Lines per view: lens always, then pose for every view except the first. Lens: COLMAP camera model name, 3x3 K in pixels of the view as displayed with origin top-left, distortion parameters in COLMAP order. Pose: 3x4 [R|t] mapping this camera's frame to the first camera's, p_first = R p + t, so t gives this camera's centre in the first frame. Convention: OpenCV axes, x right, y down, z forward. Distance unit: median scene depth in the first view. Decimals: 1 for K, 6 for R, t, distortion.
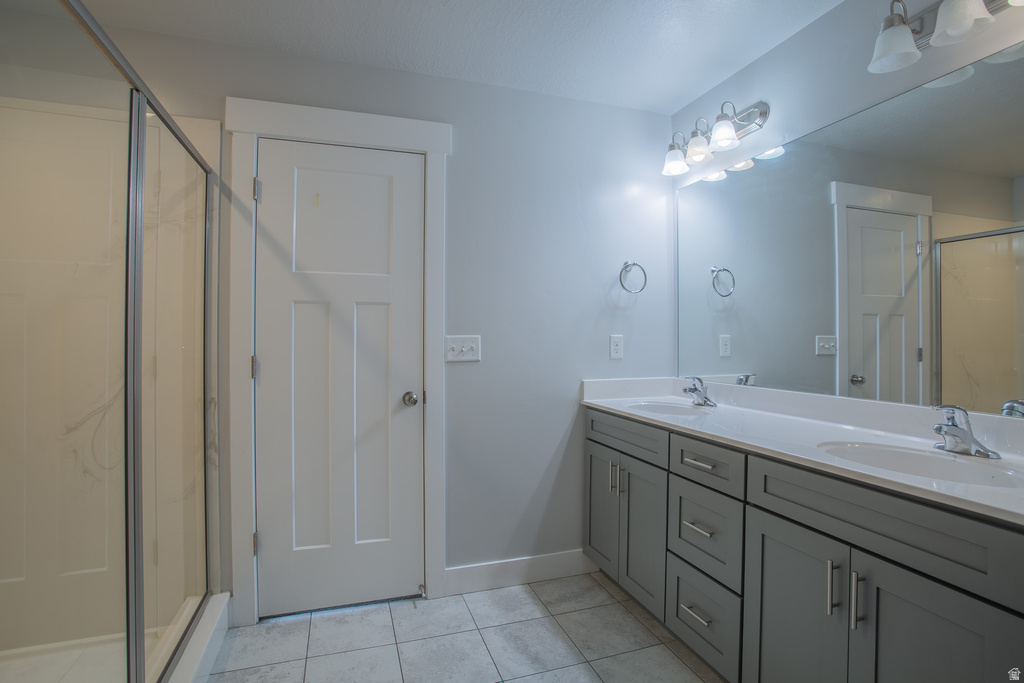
lens RADIAL K [[501.7, 0, 508.8], [0, 501.7, 337.0], [0, 0, 1]] dist [-0.078279, 0.034952]
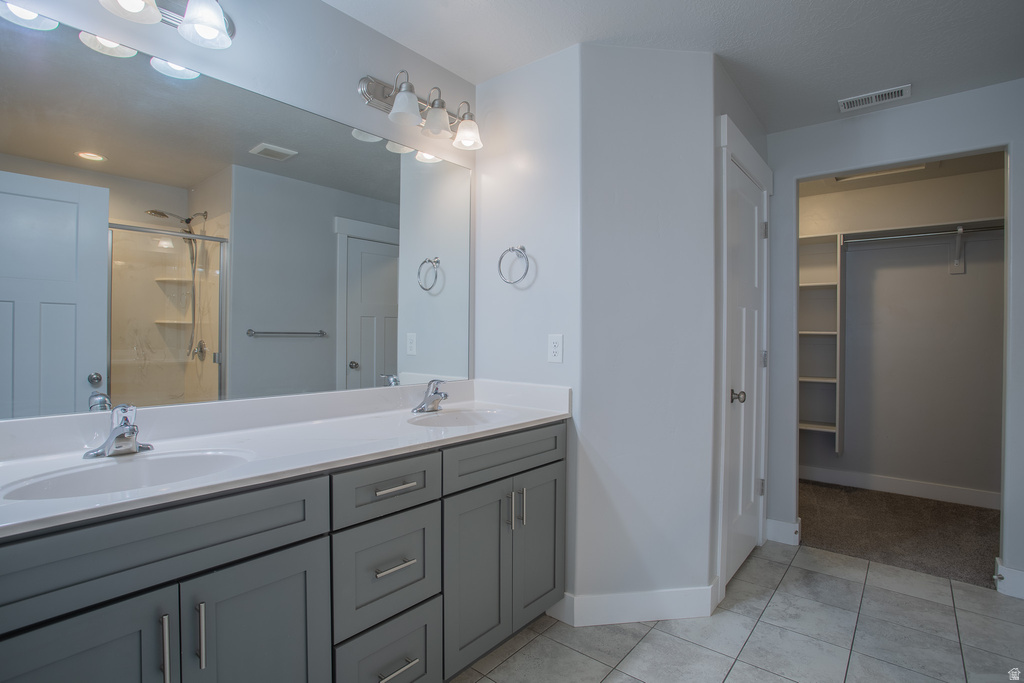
lens RADIAL K [[501.7, 0, 508.8], [0, 501.7, 337.0], [0, 0, 1]] dist [-0.078279, 0.034952]
pose [[-0.538897, -0.004614, 0.842359, -0.371023], [-0.014553, 0.999887, -0.003833, 0.003601], [-0.842246, -0.014324, -0.538903, 1.167992]]
